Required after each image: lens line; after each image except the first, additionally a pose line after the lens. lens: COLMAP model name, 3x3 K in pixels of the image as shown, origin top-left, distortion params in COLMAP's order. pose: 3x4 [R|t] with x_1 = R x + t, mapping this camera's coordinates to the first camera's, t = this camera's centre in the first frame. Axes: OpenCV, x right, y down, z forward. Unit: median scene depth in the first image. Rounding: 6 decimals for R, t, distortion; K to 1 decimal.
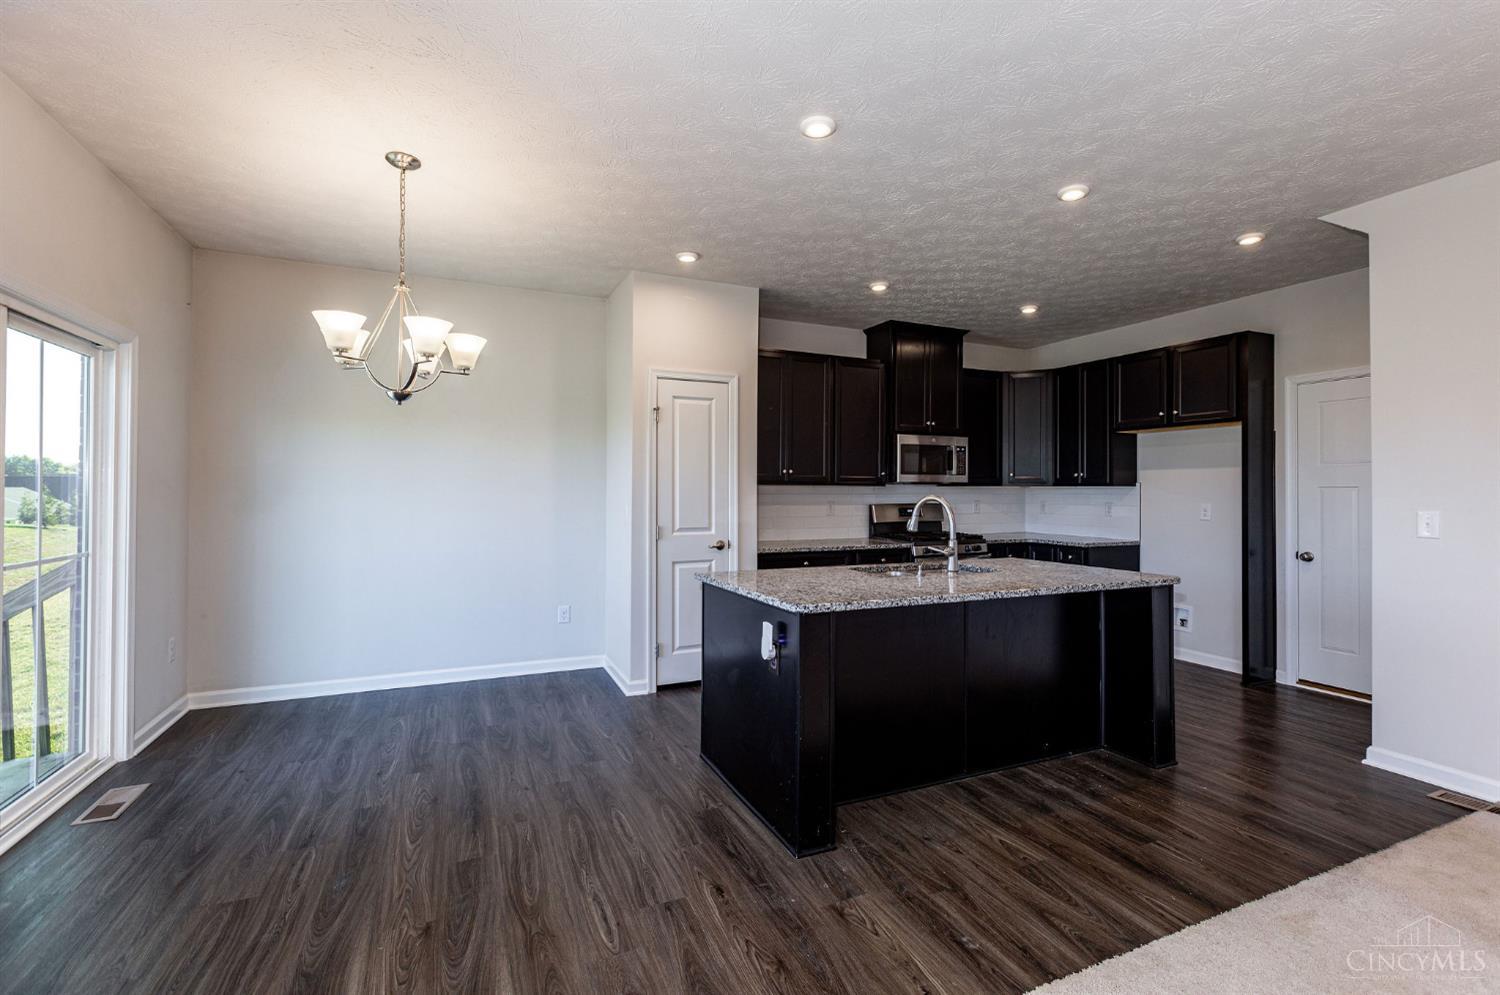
lens RADIAL K [[674.9, 0, 755.1], [0, 674.9, 483.3], [0, 0, 1]] dist [-0.003000, 0.000223]
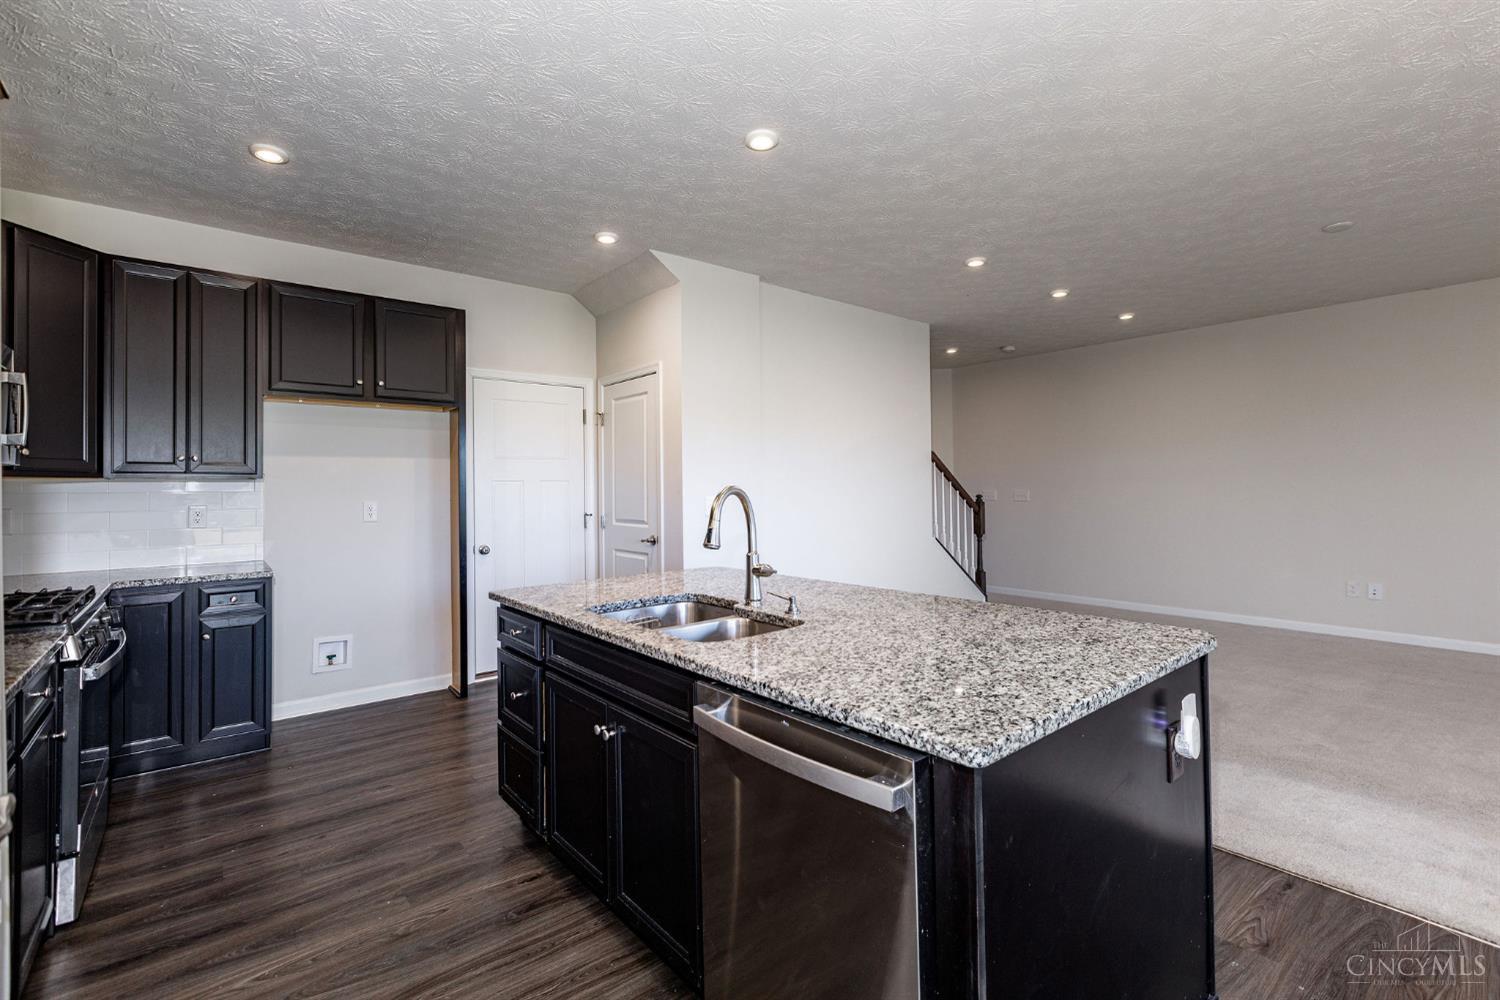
lens RADIAL K [[674.9, 0, 758.7], [0, 674.9, 514.1], [0, 0, 1]] dist [-0.003000, 0.000223]
pose [[-0.268808, -0.040146, 0.962357, -0.275555], [-0.002316, 0.999155, 0.041034, 0.012500], [-0.963191, 0.008801, -0.268674, 0.875587]]
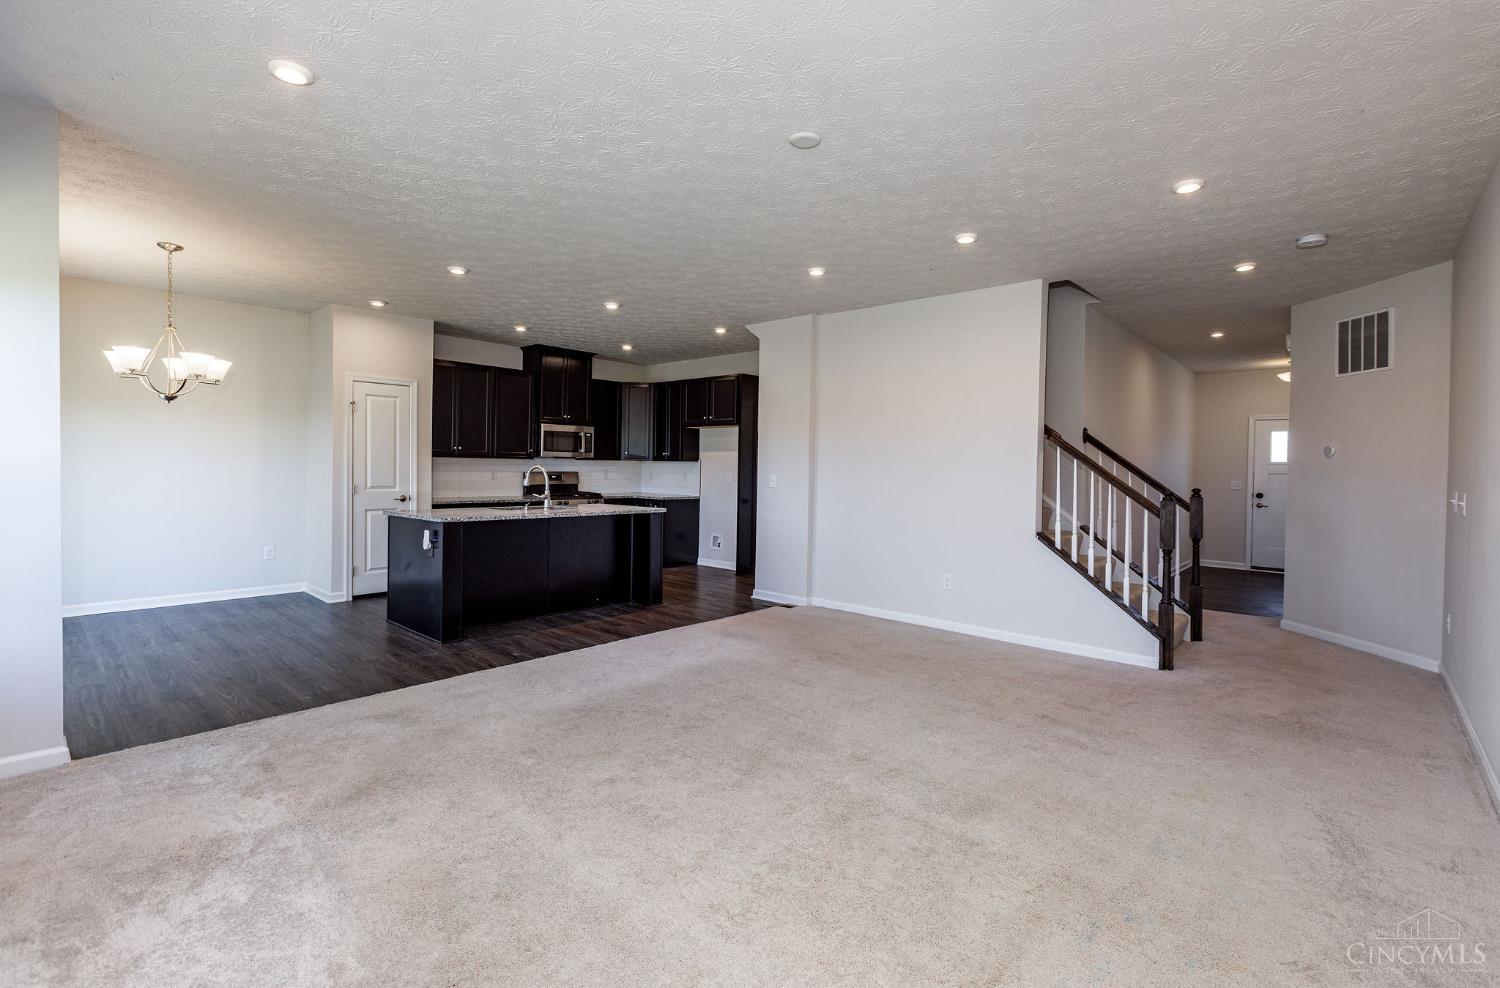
lens RADIAL K [[675.4, 0, 755.8], [0, 675.4, 476.8], [0, 0, 1]] dist [0.002842, -0.001223]
pose [[0.914789, 0.004640, 0.403906, 0.056039], [-0.017129, 0.999480, 0.027313, -0.007156], [-0.403570, -0.031904, 0.914393, -0.639095]]
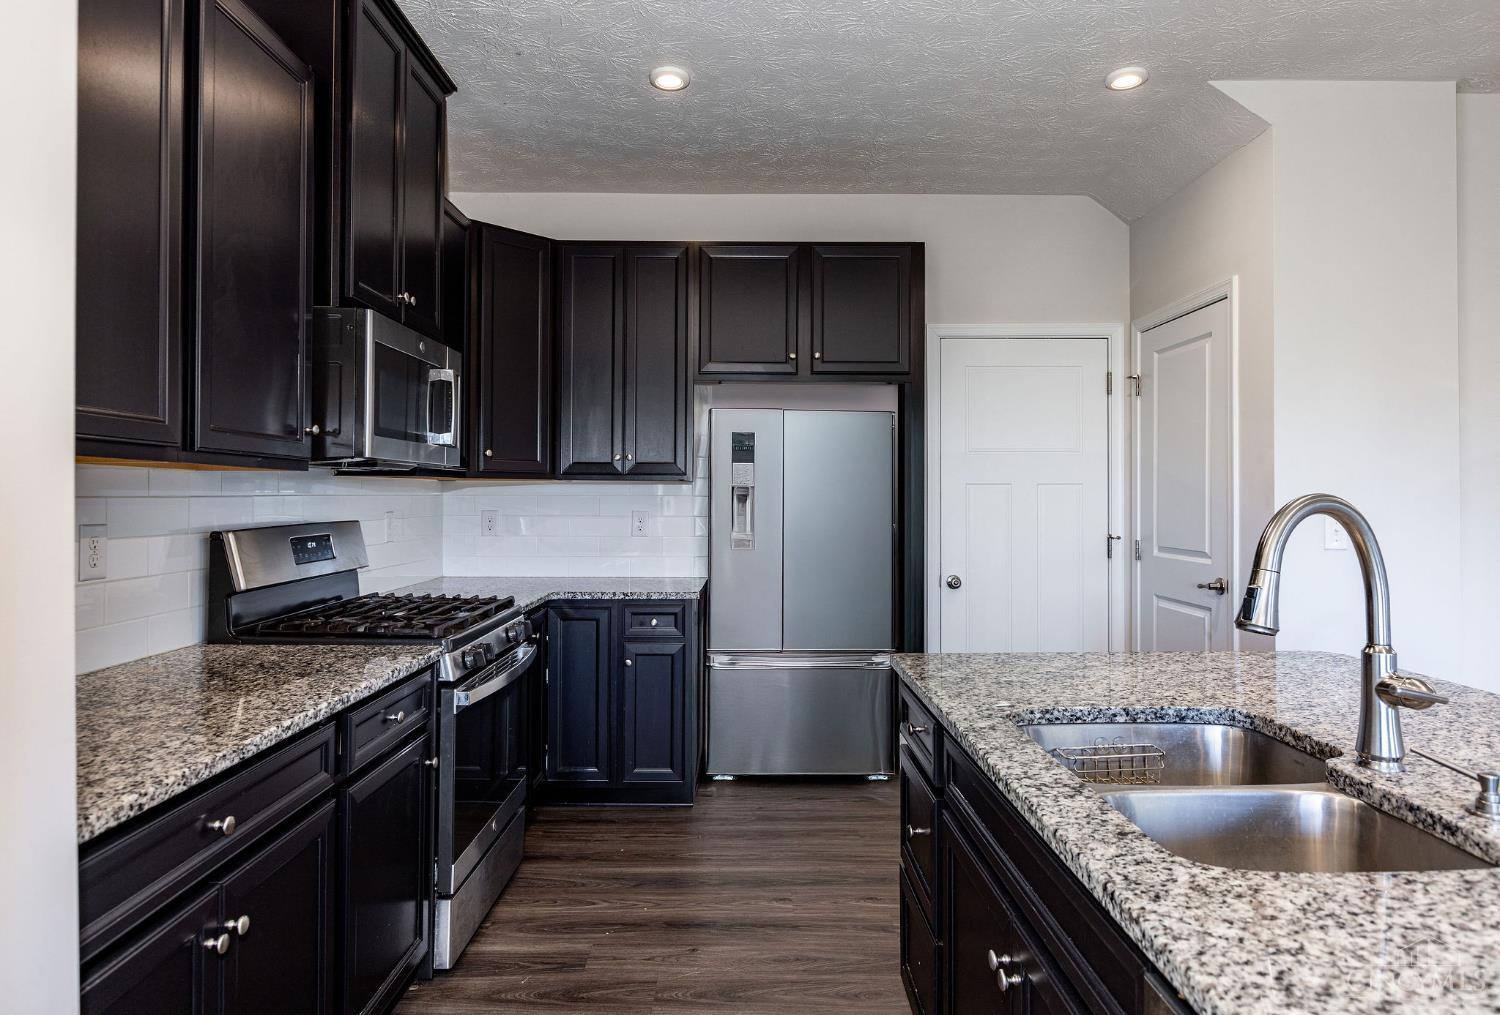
lens RADIAL K [[900.5, 0, 741.7], [0, 900.5, 500.0], [0, 0, 1]] dist [0.001981, -0.004423]
pose [[0.408039, -0.007481, 0.912934, -0.134891], [-0.009974, 0.999870, 0.012651, 0.012381], [-0.912910, -0.014267, 0.407912, 0.812094]]
